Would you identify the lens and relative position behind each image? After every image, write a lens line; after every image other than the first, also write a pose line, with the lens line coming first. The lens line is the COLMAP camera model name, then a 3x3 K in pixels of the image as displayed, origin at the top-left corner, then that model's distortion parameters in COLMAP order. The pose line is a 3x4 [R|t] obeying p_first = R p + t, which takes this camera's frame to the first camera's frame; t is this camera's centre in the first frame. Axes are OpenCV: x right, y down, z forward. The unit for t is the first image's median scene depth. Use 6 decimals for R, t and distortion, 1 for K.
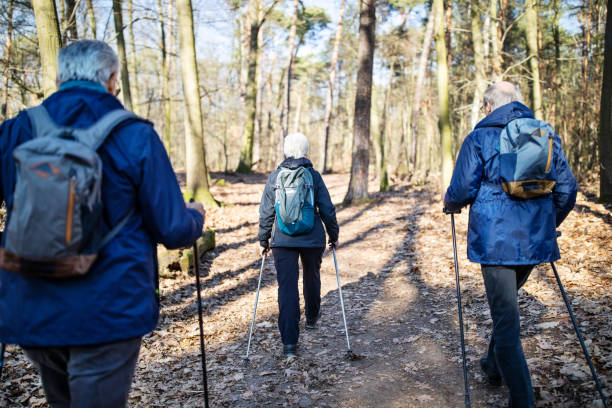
lens RADIAL K [[592.3, 0, 306.0], [0, 592.3, 204.0], [0, 0, 1]] dist [-0.008147, 0.005854]
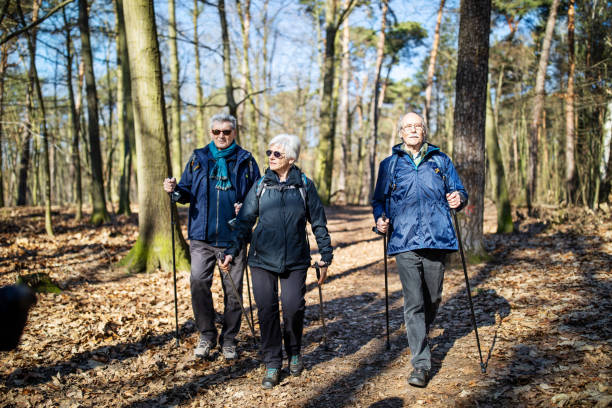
lens RADIAL K [[592.3, 0, 306.0], [0, 592.3, 204.0], [0, 0, 1]] dist [-0.008147, 0.005854]
pose [[0.986354, -0.001165, -0.164632, 0.008788], [-0.007944, 0.998473, -0.054660, -0.005287], [0.164445, 0.055222, 0.984839, 0.109284]]
